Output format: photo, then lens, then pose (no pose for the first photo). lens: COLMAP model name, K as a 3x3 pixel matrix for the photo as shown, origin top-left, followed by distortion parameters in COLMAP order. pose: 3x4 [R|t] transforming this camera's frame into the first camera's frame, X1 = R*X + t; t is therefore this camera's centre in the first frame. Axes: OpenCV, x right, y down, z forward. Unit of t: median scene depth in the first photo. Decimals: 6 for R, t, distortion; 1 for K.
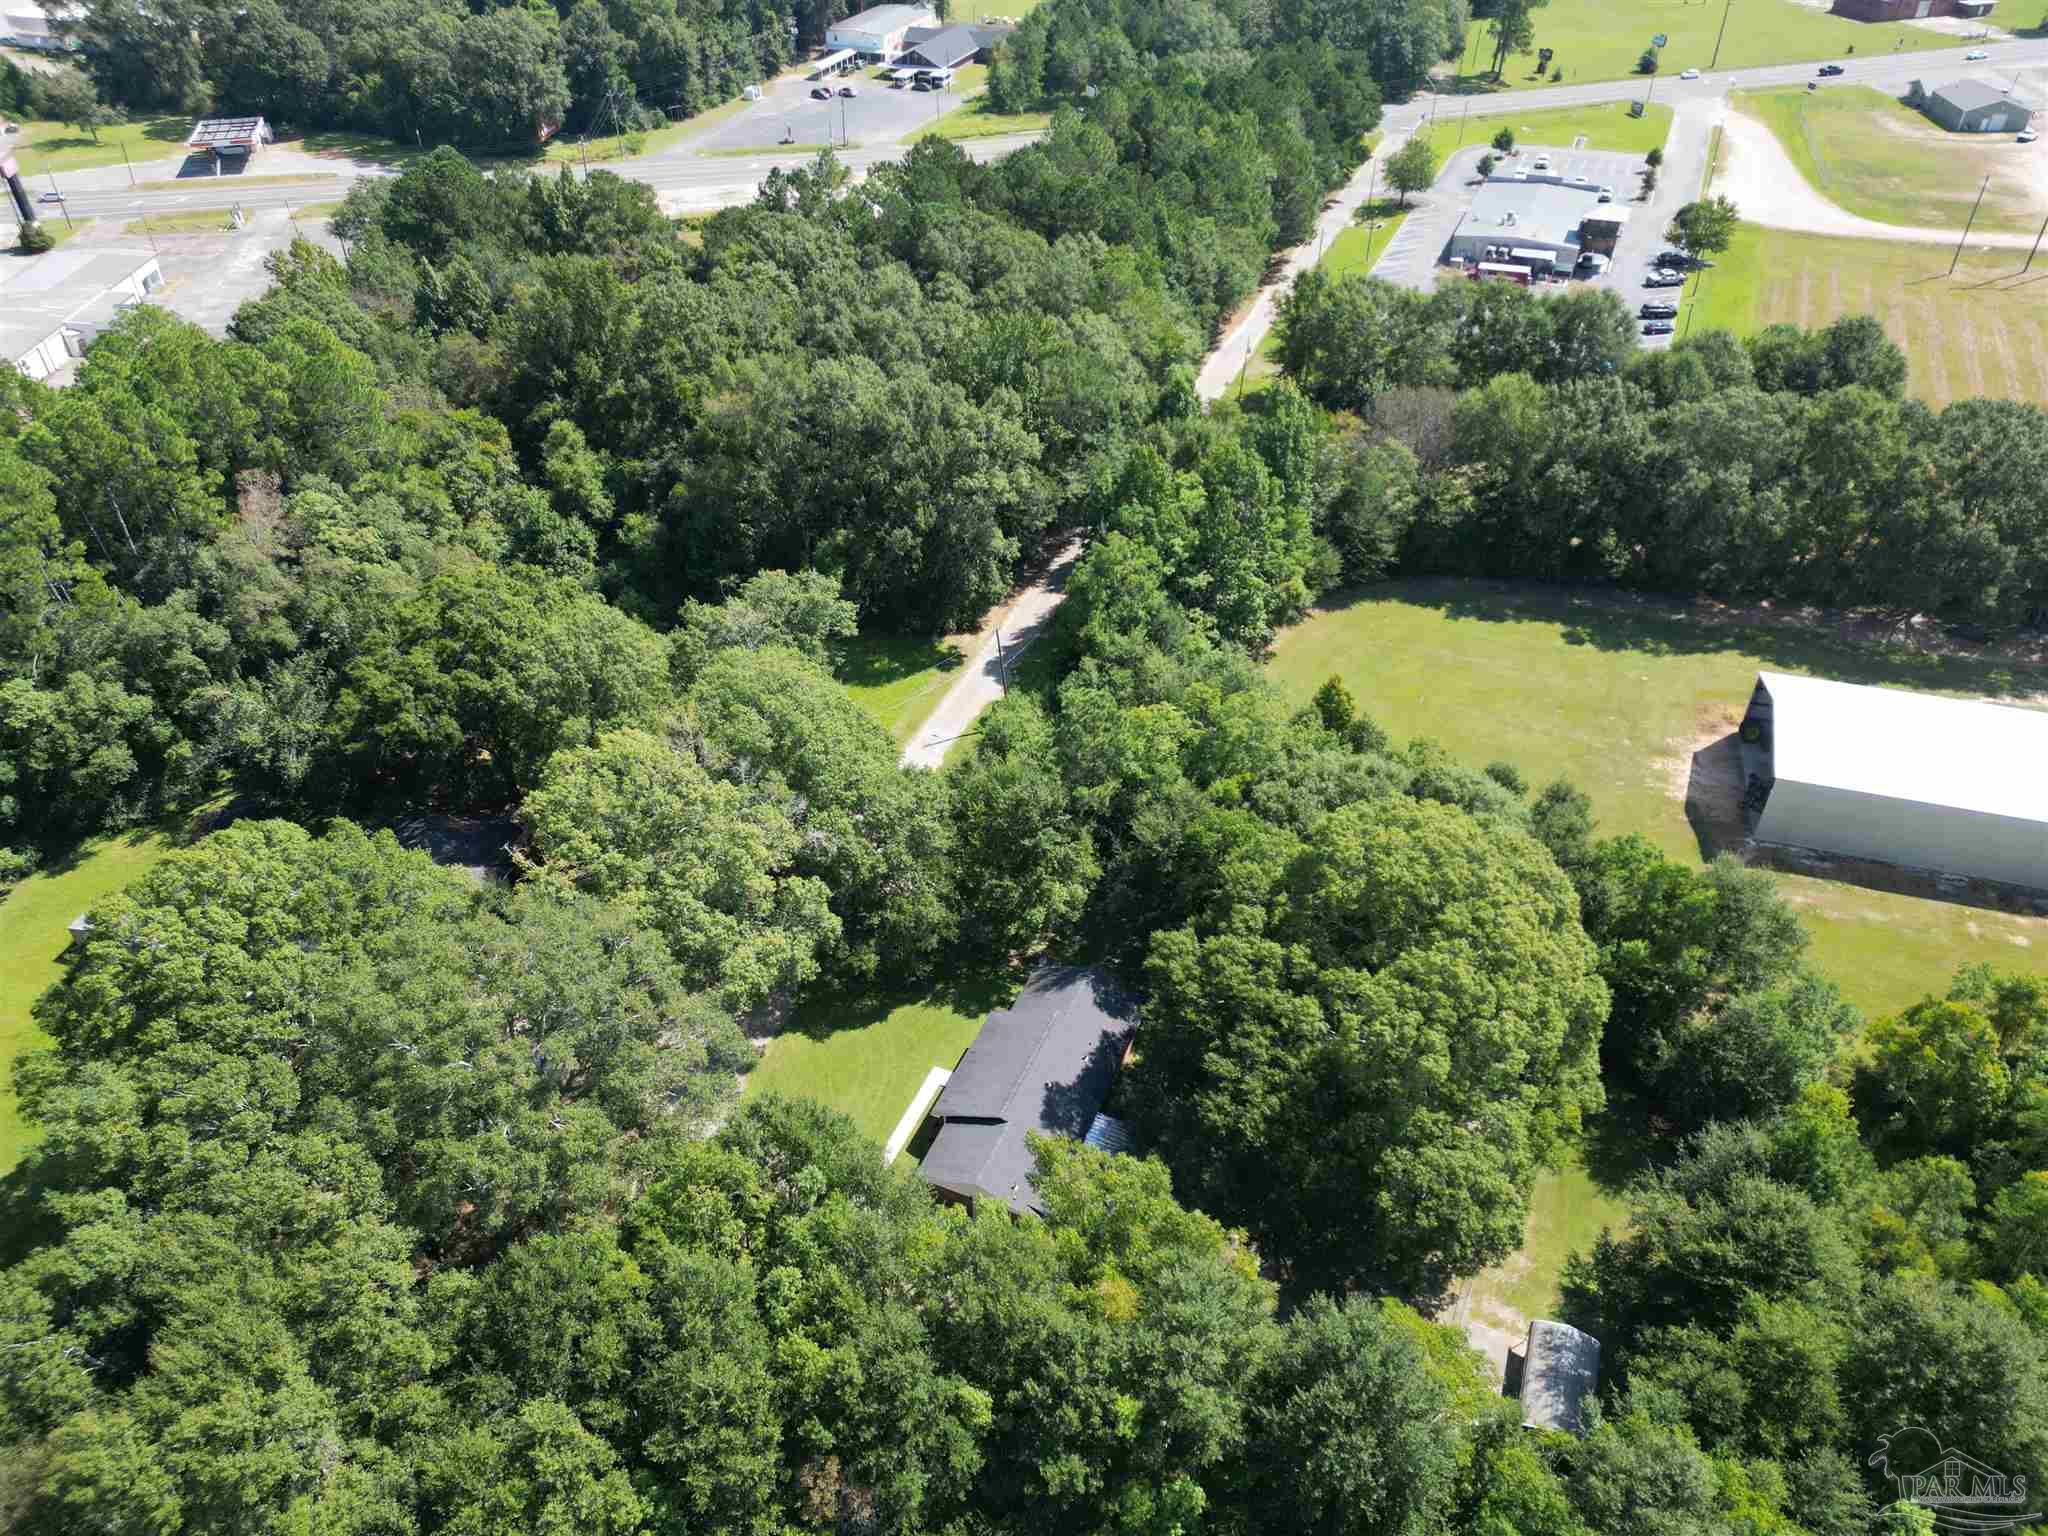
lens RADIAL K [[1465.6, 0, 1024.0], [0, 1465.6, 768.0], [0, 0, 1]] dist [0.037267, -0.004636]
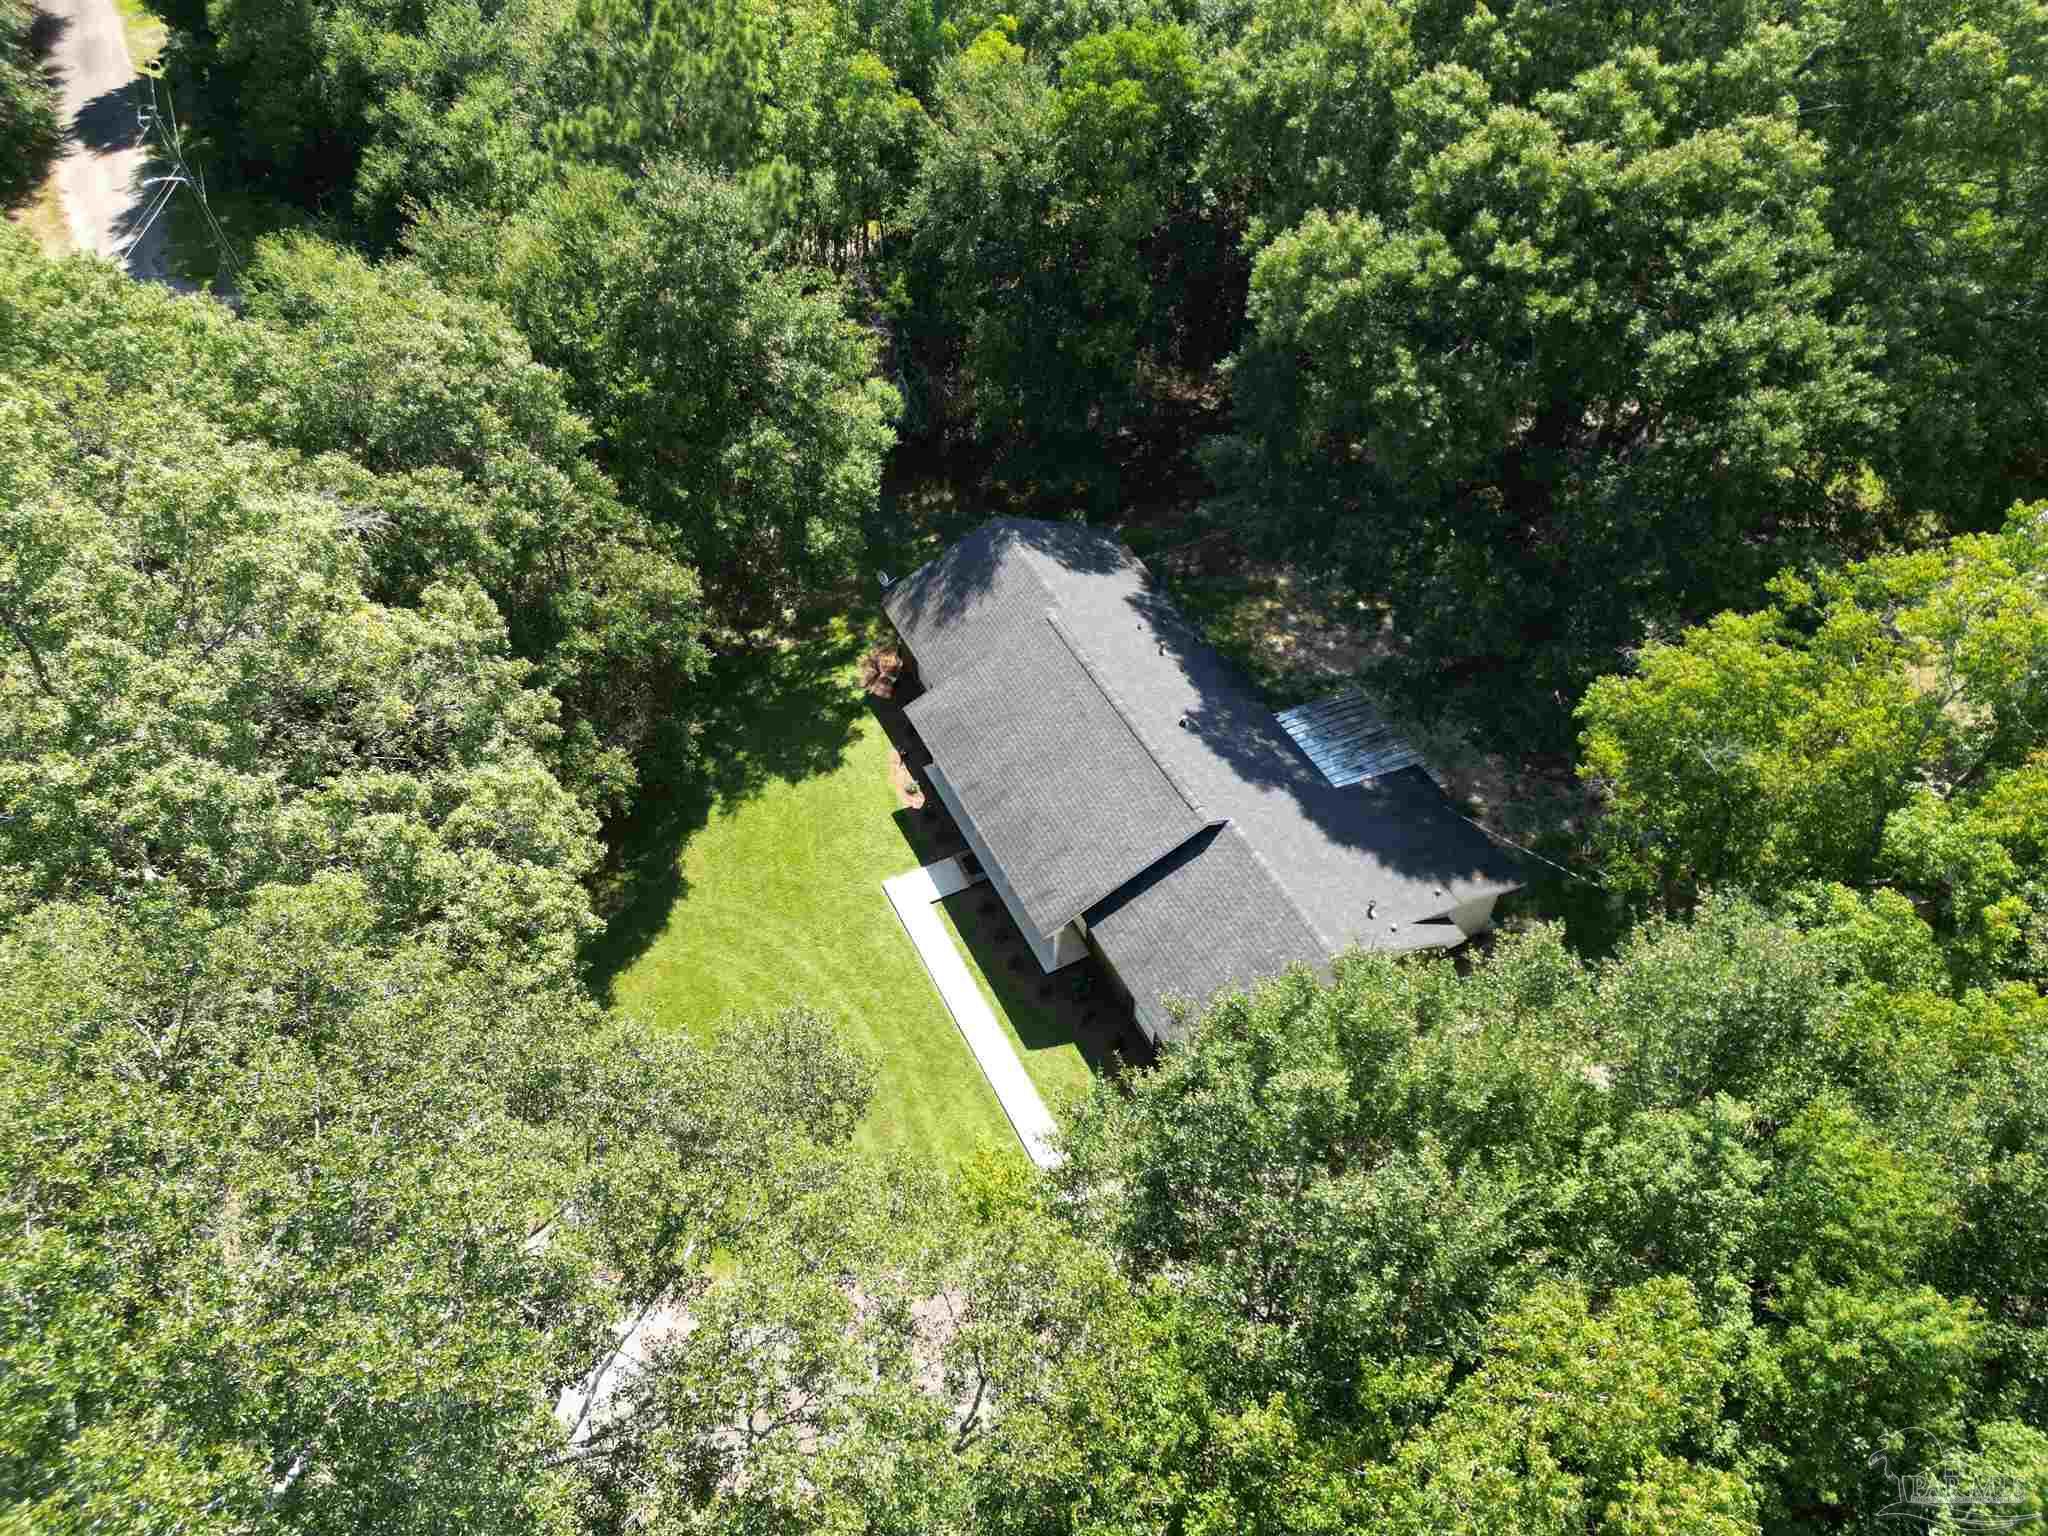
lens RADIAL K [[1465.6, 0, 1024.0], [0, 1465.6, 768.0], [0, 0, 1]] dist [0.037267, -0.004636]
pose [[0.654698, -0.555987, 0.512103, -0.236554], [0.471860, 0.829878, 0.297744, 0.067078], [-0.590524, 0.046709, 0.805667, 0.630229]]
